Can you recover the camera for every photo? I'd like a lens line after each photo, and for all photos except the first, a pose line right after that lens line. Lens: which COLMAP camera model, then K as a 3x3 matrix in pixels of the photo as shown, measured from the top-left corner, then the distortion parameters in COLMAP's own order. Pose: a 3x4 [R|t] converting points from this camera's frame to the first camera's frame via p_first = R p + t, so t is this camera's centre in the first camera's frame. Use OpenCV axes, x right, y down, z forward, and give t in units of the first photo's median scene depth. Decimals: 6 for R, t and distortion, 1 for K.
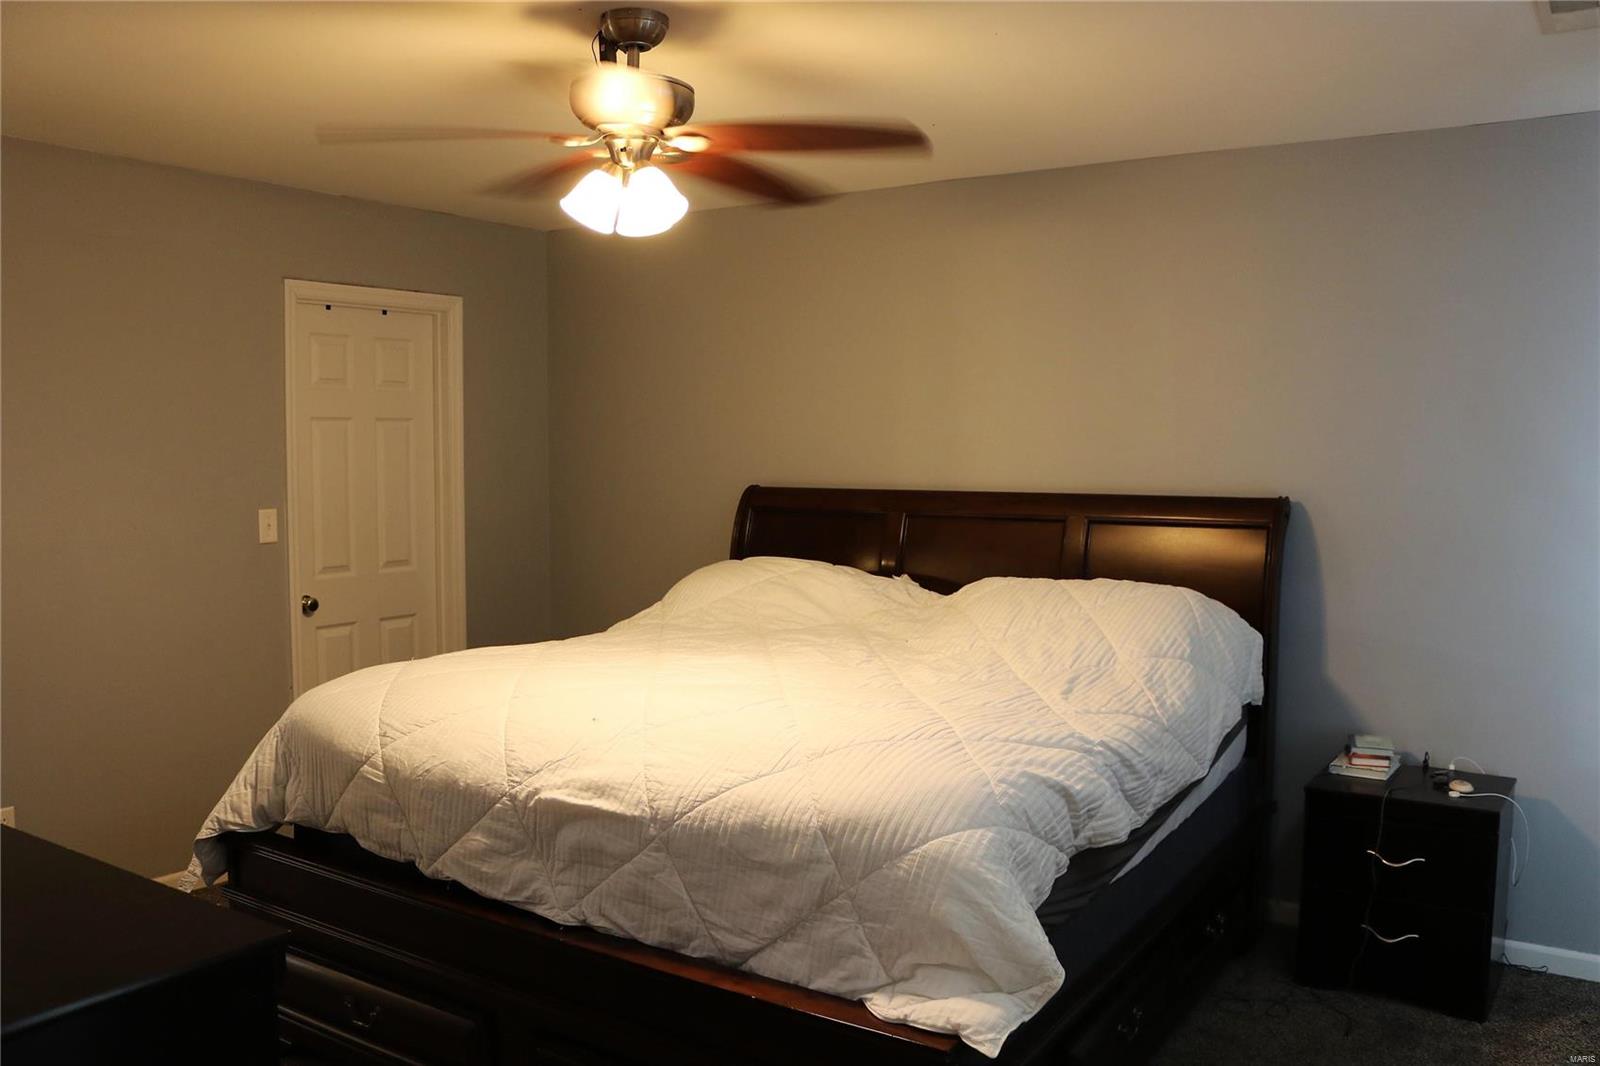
lens RADIAL K [[1314.3, 0, 799.9], [0, 1314.3, 522.9], [0, 0, 1]] dist [-0.149521, 0.120542]
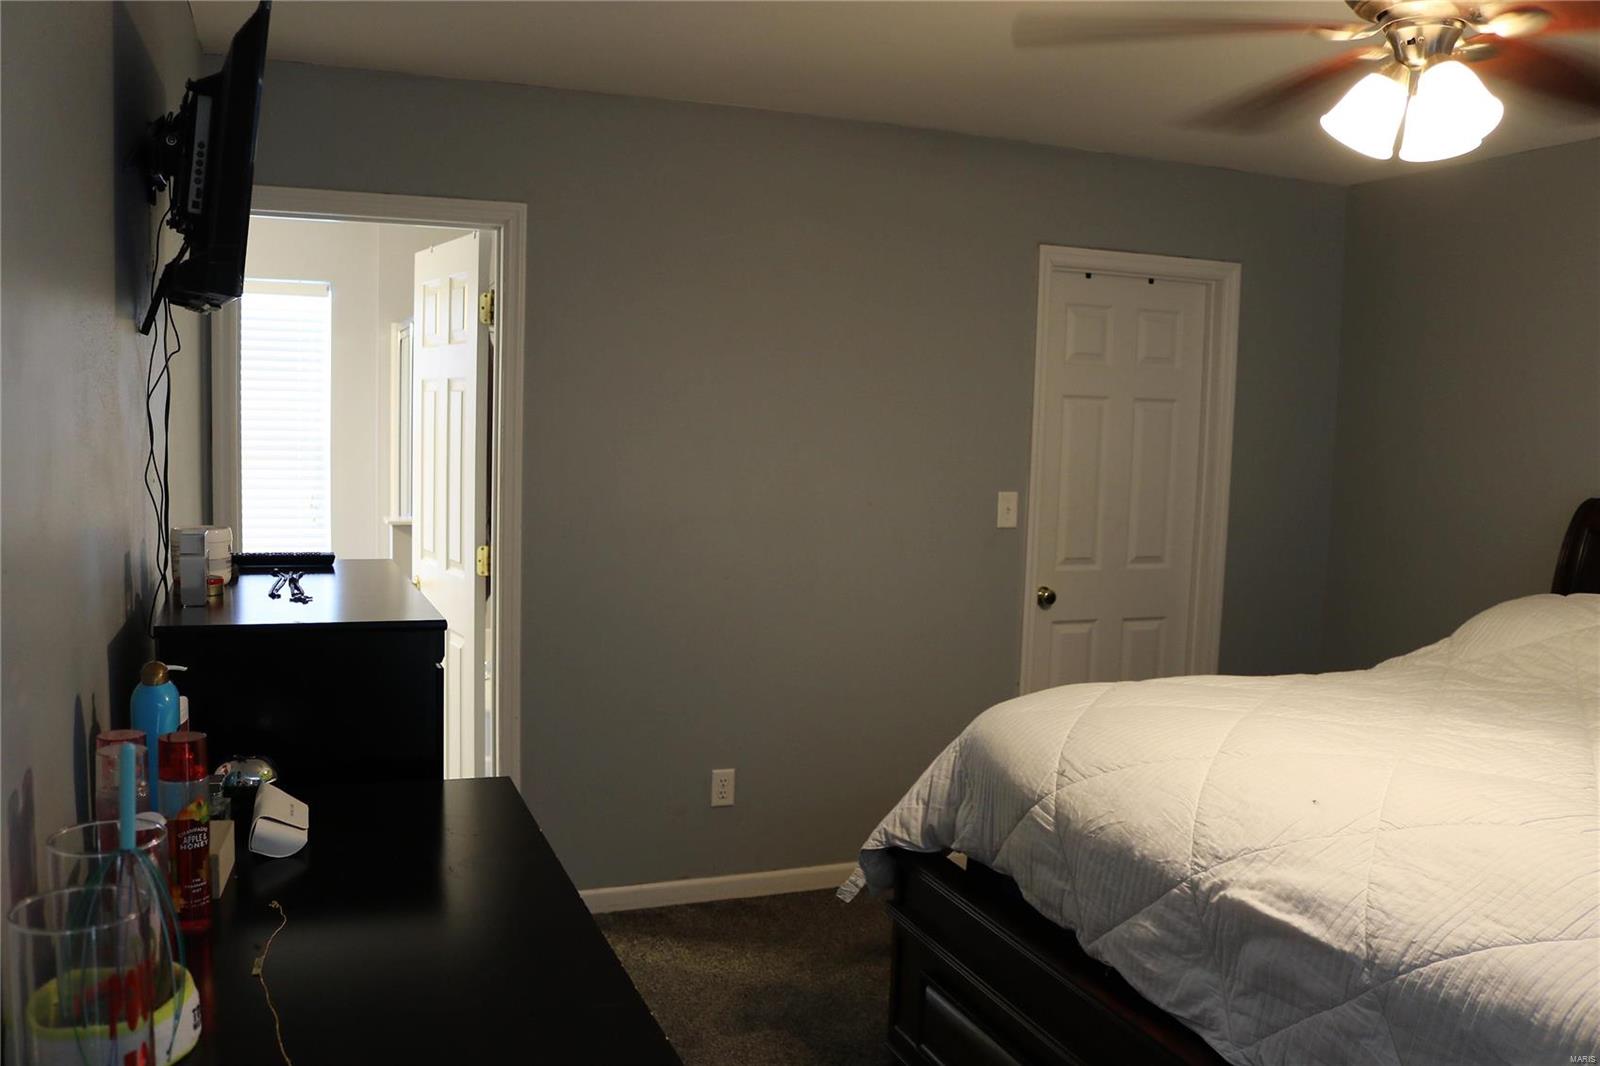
lens RADIAL K [[1314.3, 0, 799.4], [0, 1314.3, 547.2], [0, 0, 1]] dist [-0.149521, 0.120542]
pose [[0.819651, 0.082175, -0.566939, 0.007659], [-0.063438, 0.996591, 0.052736, -0.017361], [0.569340, -0.007260, 0.822070, 0.203497]]
